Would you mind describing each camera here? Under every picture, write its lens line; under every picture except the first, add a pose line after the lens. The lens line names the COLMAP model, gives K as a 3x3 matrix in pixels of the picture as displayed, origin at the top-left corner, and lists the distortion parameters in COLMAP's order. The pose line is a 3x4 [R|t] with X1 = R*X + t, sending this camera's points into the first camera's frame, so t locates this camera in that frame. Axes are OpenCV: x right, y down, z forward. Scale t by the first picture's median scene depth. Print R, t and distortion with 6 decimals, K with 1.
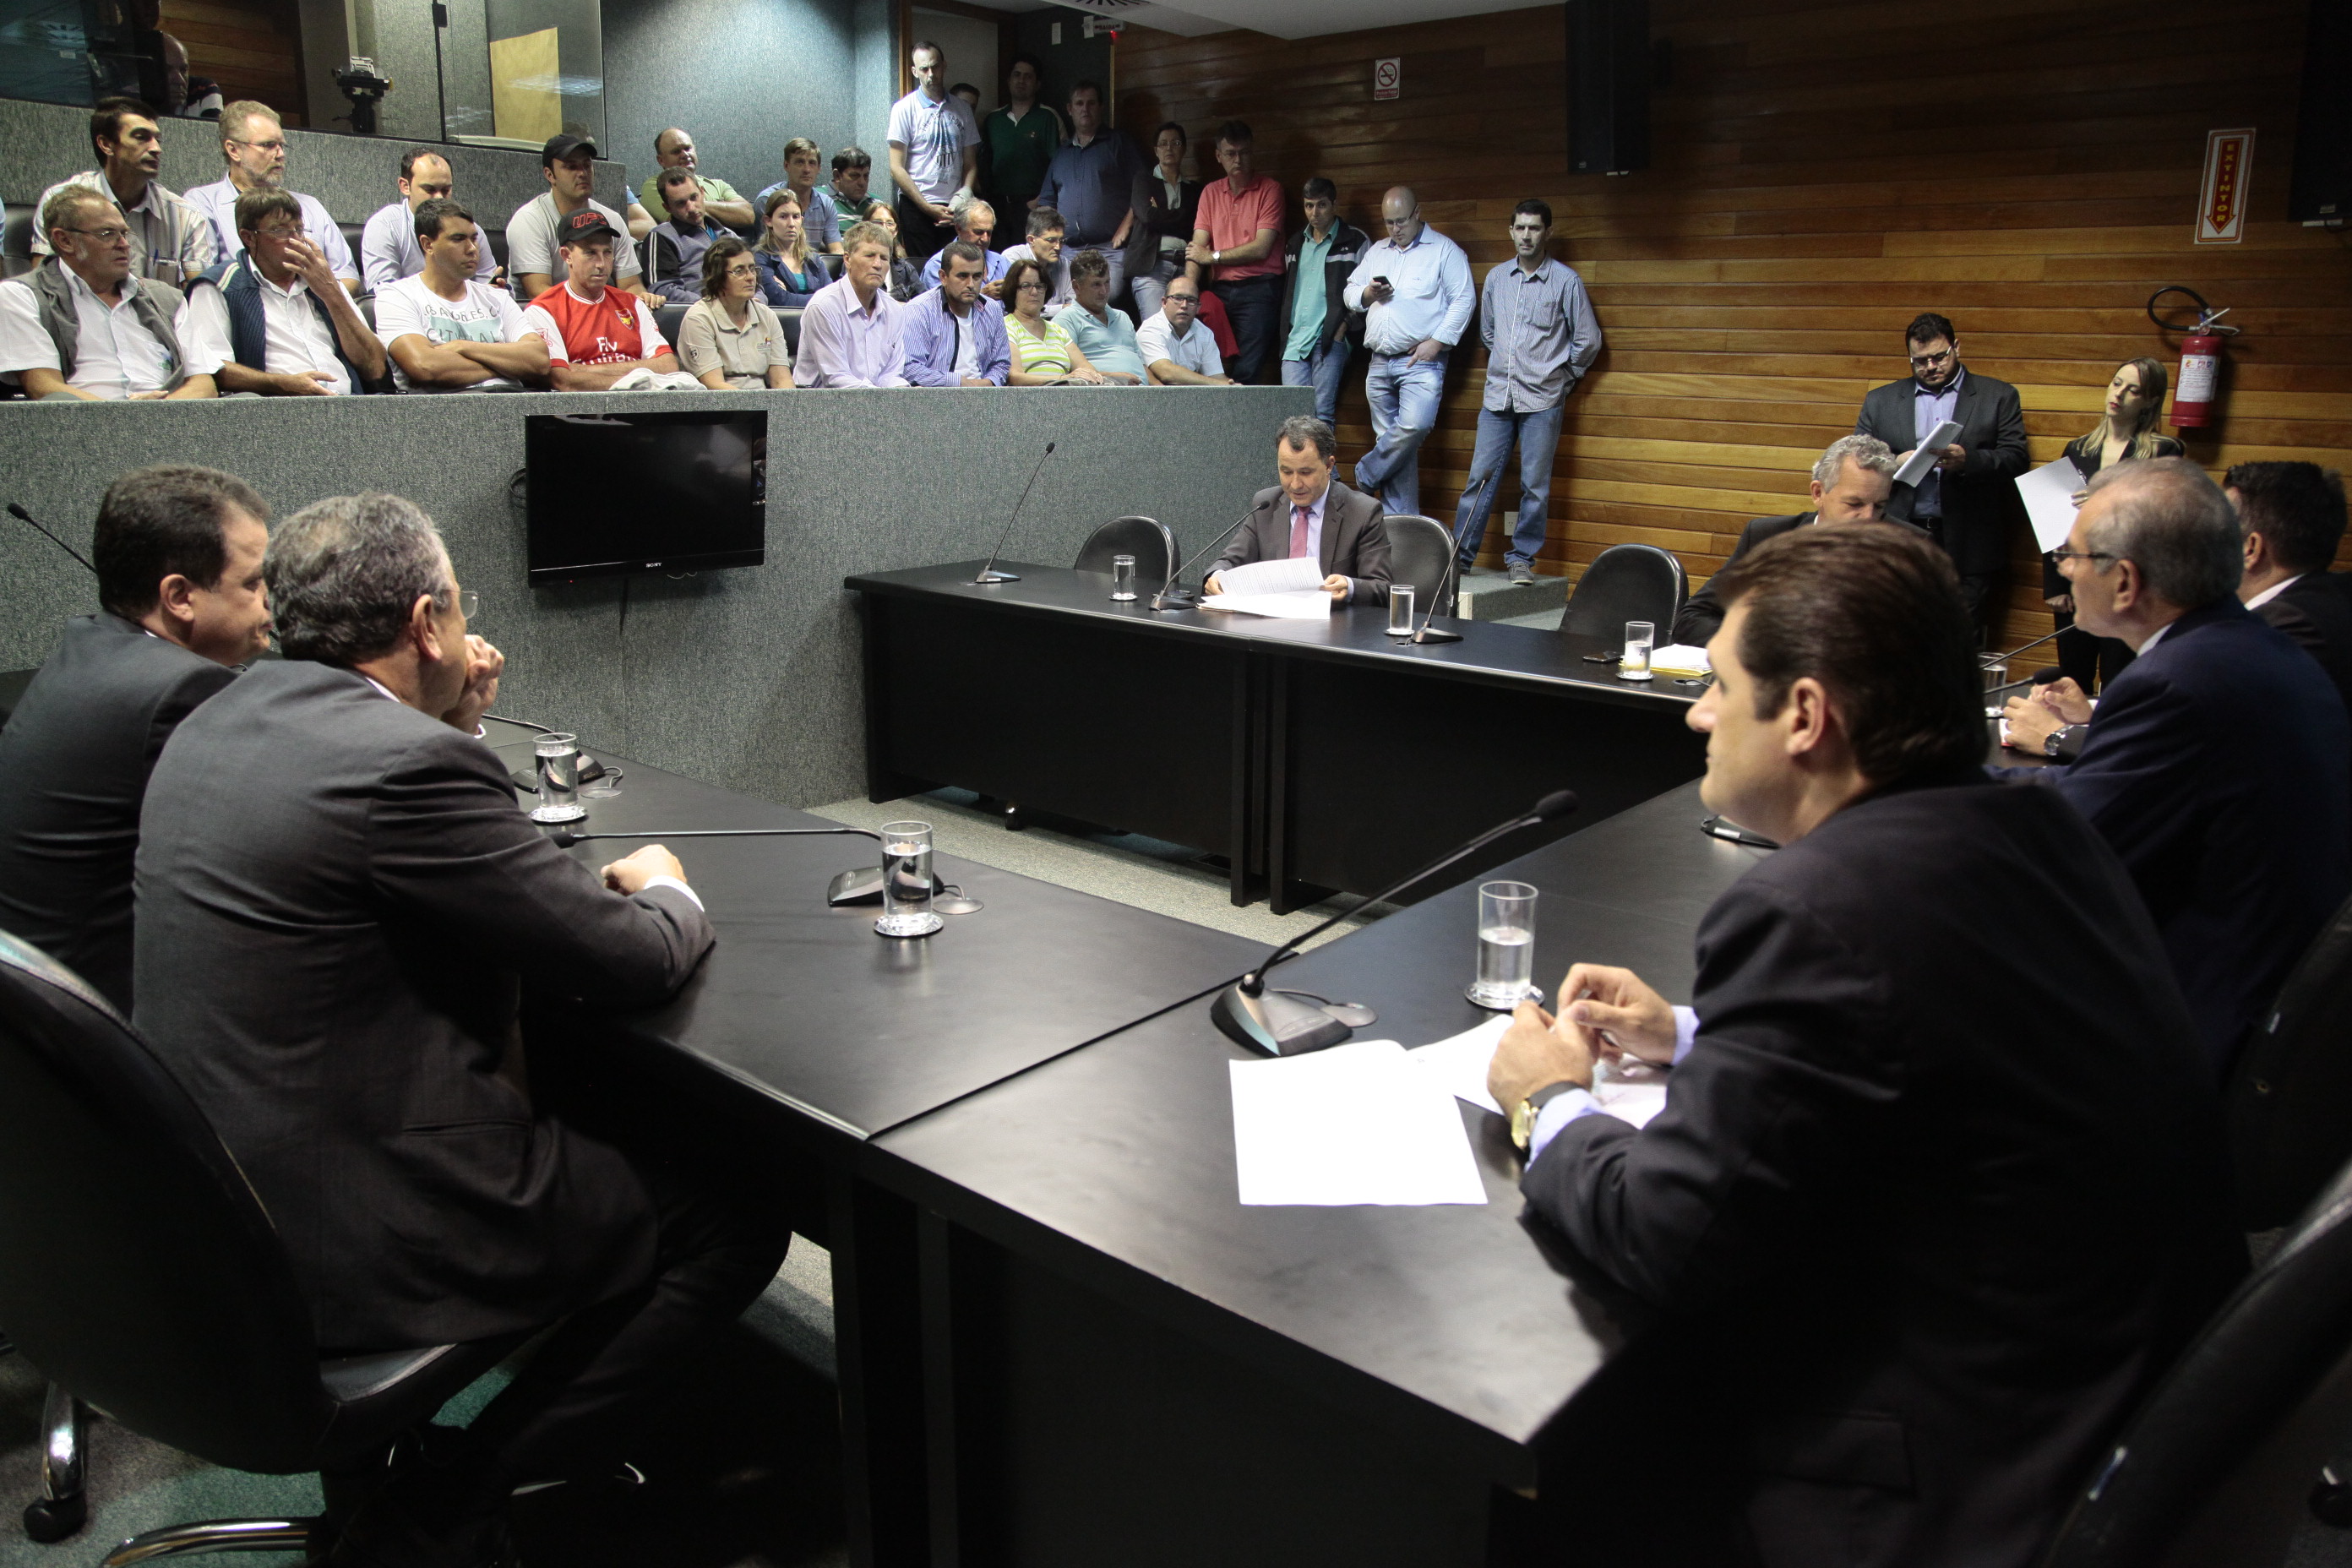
lens RADIAL K [[1612.8, 0, 1201.1], [0, 1612.8, 786.6], [0, 0, 1]] dist [-0.114670, 0.061372]
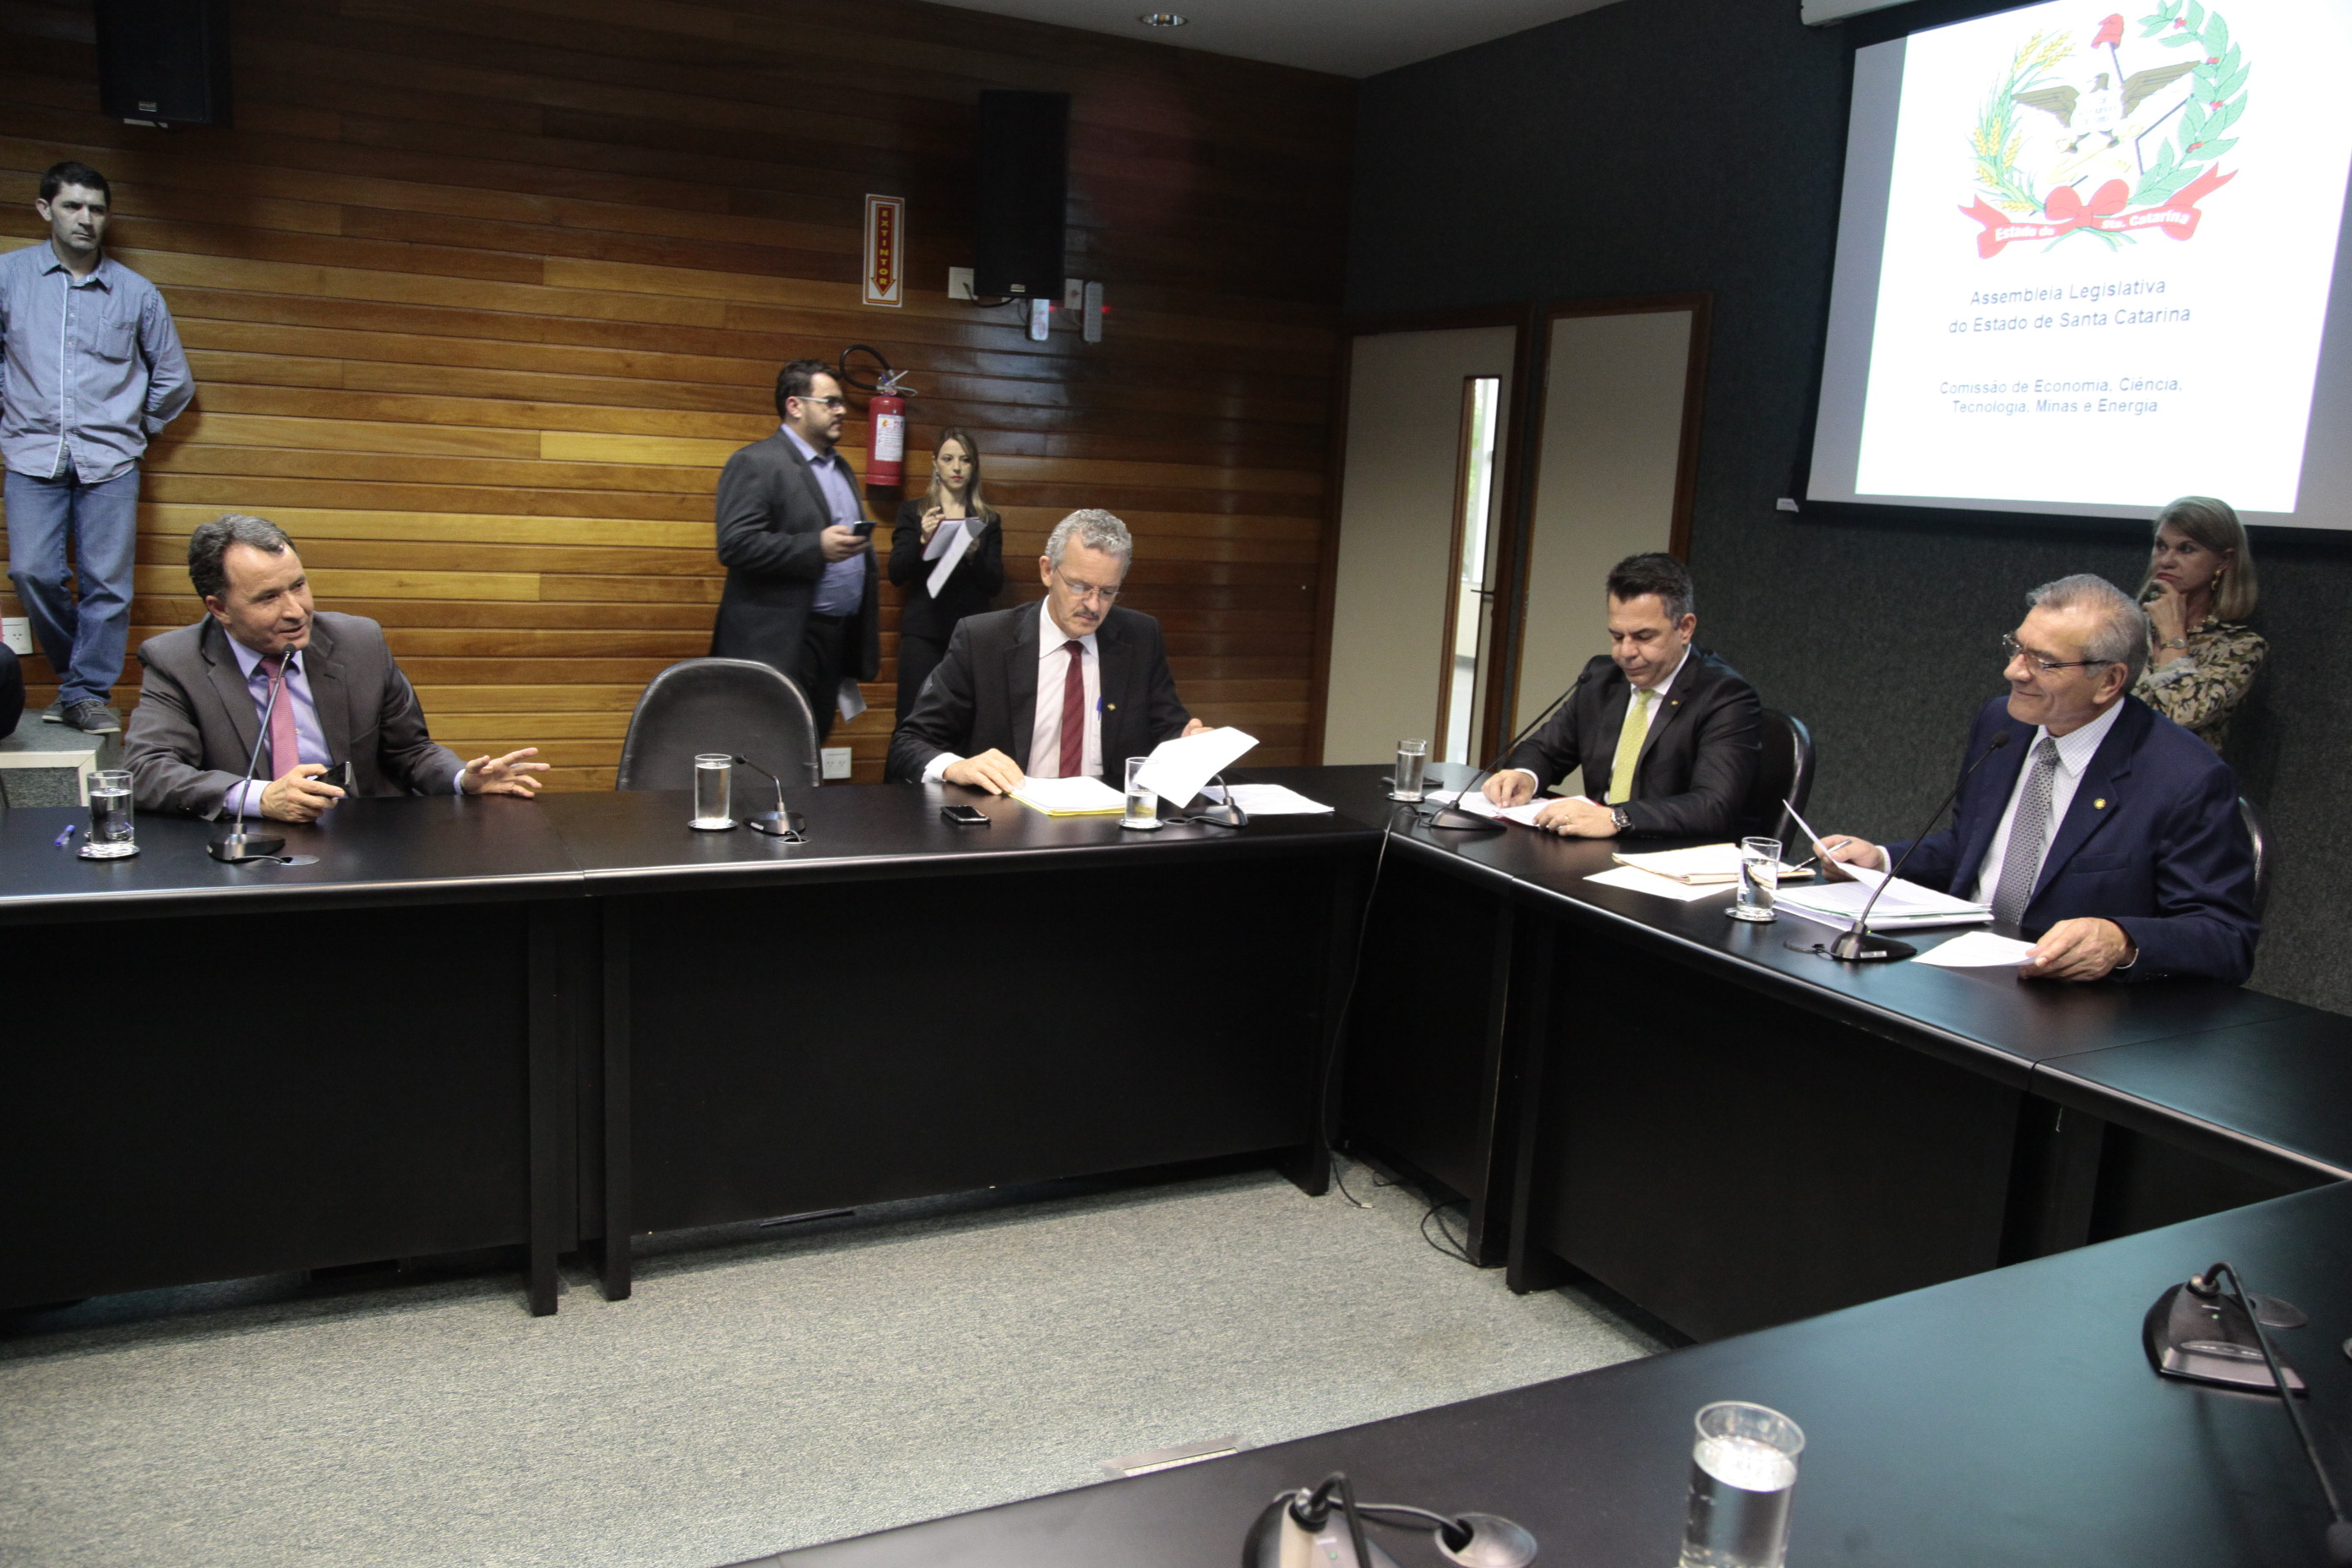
lens RADIAL K [[1758.7, 0, 1154.4], [0, 1758.7, 787.3], [0, 0, 1]] dist [-0.087057, 0.064794]
pose [[0.392693, -0.154051, 0.906675, -0.364688], [0.180367, 0.979625, 0.088327, -0.111361], [-0.901809, 0.128849, 0.412478, 0.407006]]
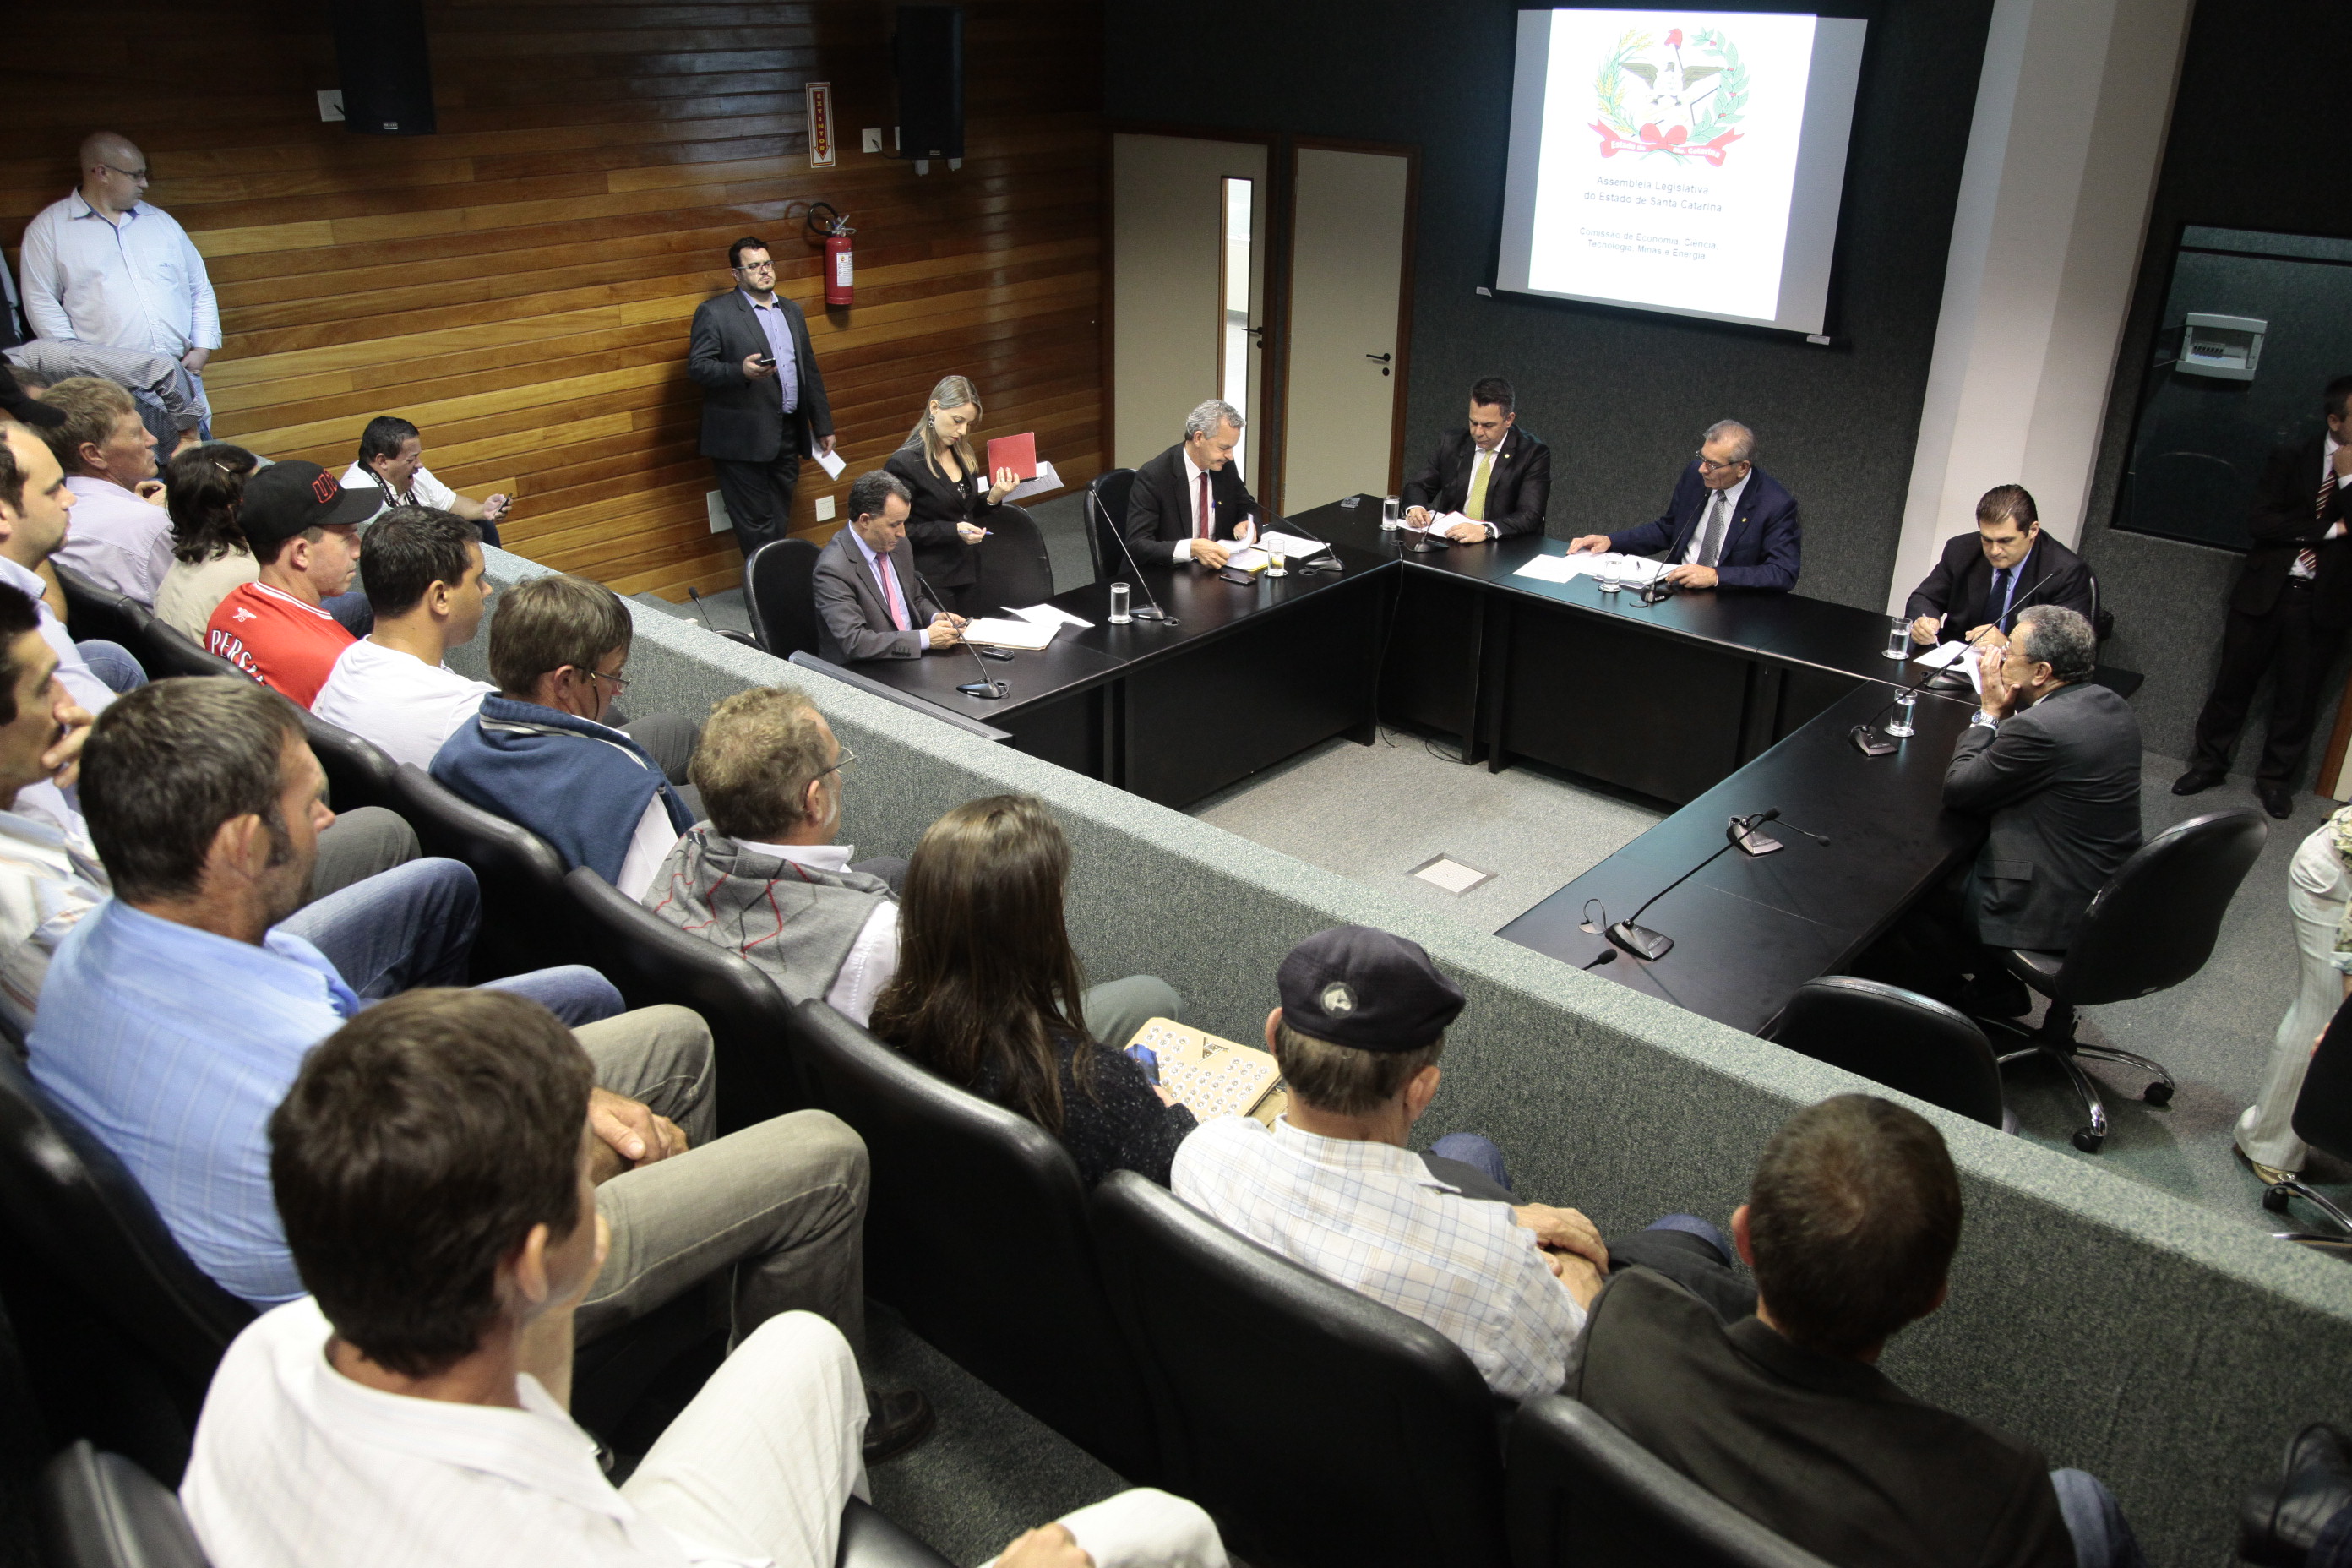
lens RADIAL K [[1758.7, 0, 1168.3], [0, 1758.7, 778.8], [0, 0, 1]] dist [-0.087057, 0.064794]
pose [[0.029640, -0.424573, 0.904908, -0.944622], [0.241979, 0.881426, 0.405629, -0.427204], [-0.969829, 0.206946, 0.128864, 0.625259]]
